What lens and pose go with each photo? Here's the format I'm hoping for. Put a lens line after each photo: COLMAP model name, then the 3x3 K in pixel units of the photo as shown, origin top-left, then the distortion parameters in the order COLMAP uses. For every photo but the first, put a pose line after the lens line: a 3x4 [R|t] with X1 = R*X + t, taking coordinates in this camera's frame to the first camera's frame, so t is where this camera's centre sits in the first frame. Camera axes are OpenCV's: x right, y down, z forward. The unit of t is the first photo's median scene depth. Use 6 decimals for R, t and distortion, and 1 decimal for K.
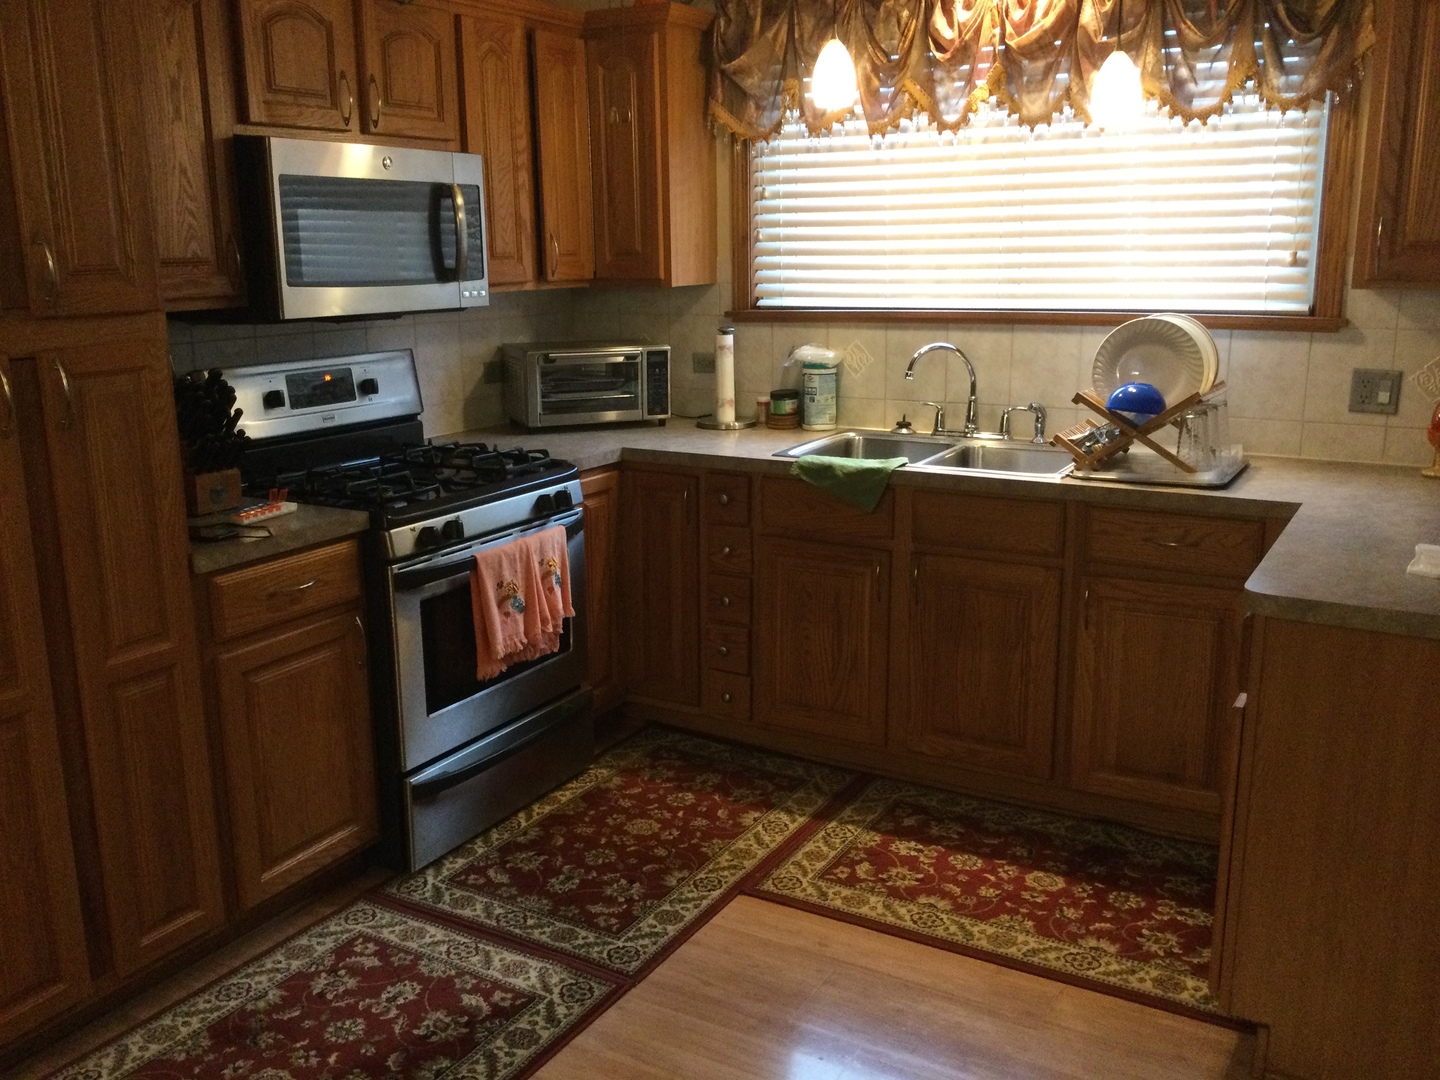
lens RADIAL K [[1278.4, 0, 720.0], [0, 1278.4, 540.0], [0, 0, 1]] dist [0.134500, -0.264549]
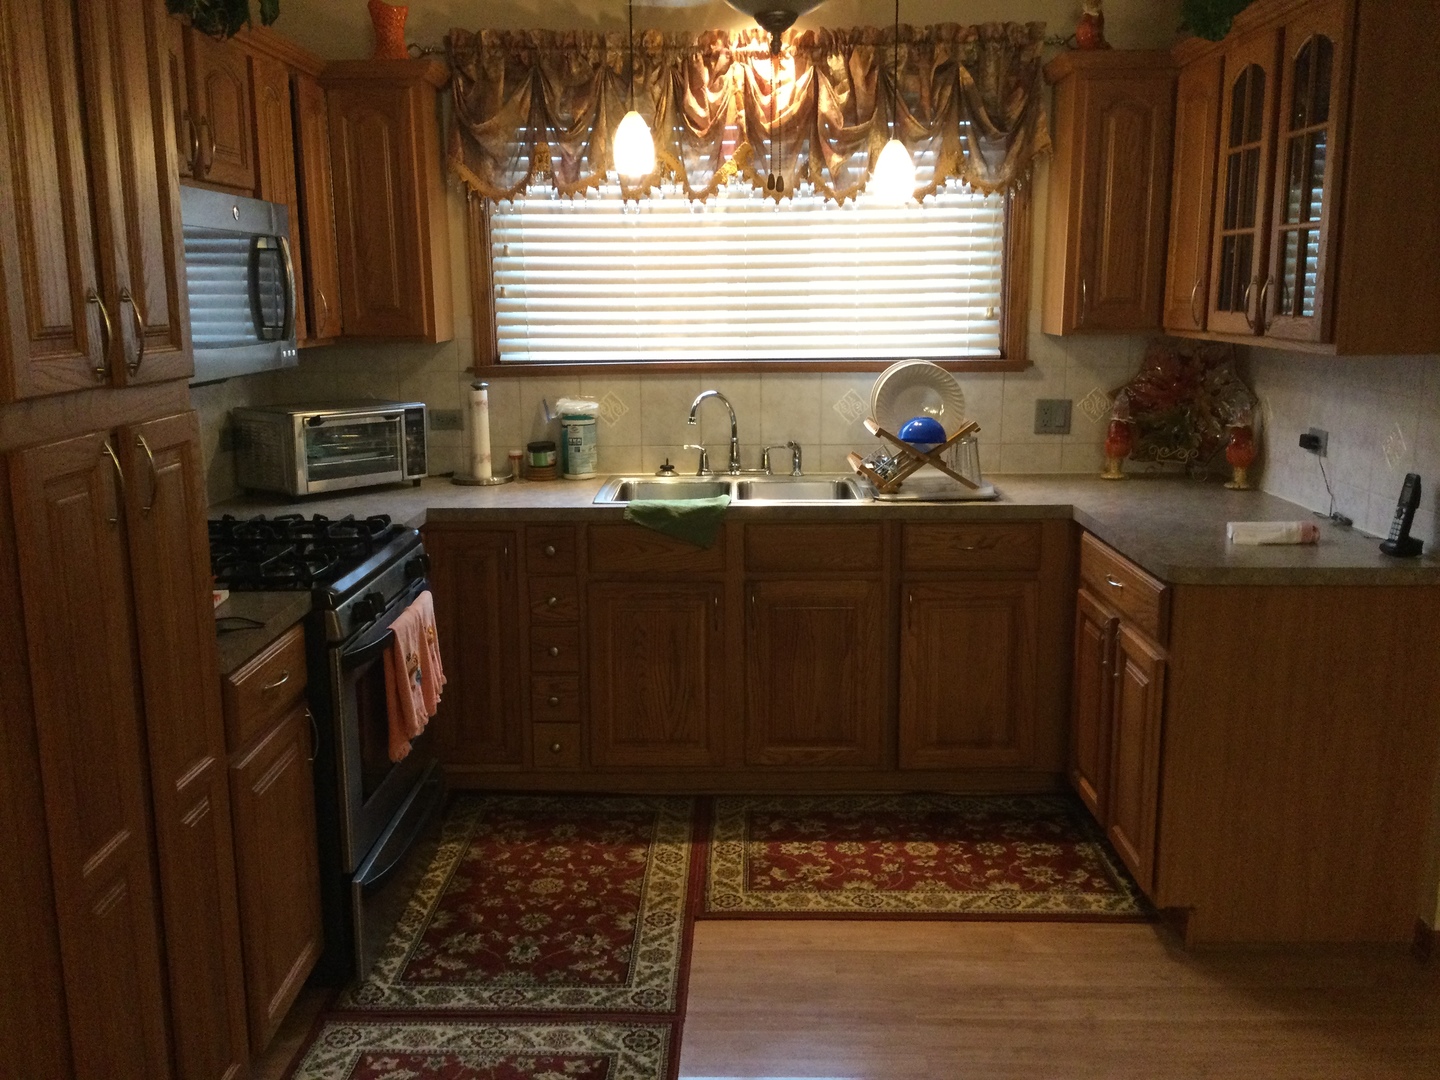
lens RADIAL K [[1278.4, 0, 720.0], [0, 1278.4, 540.0], [0, 0, 1]] dist [0.134500, -0.264549]
pose [[0.878263, -0.088980, 0.469825, -0.379651], [0.108938, 0.993929, -0.015401, -0.010366], [-0.465603, 0.064707, 0.882625, 0.047776]]
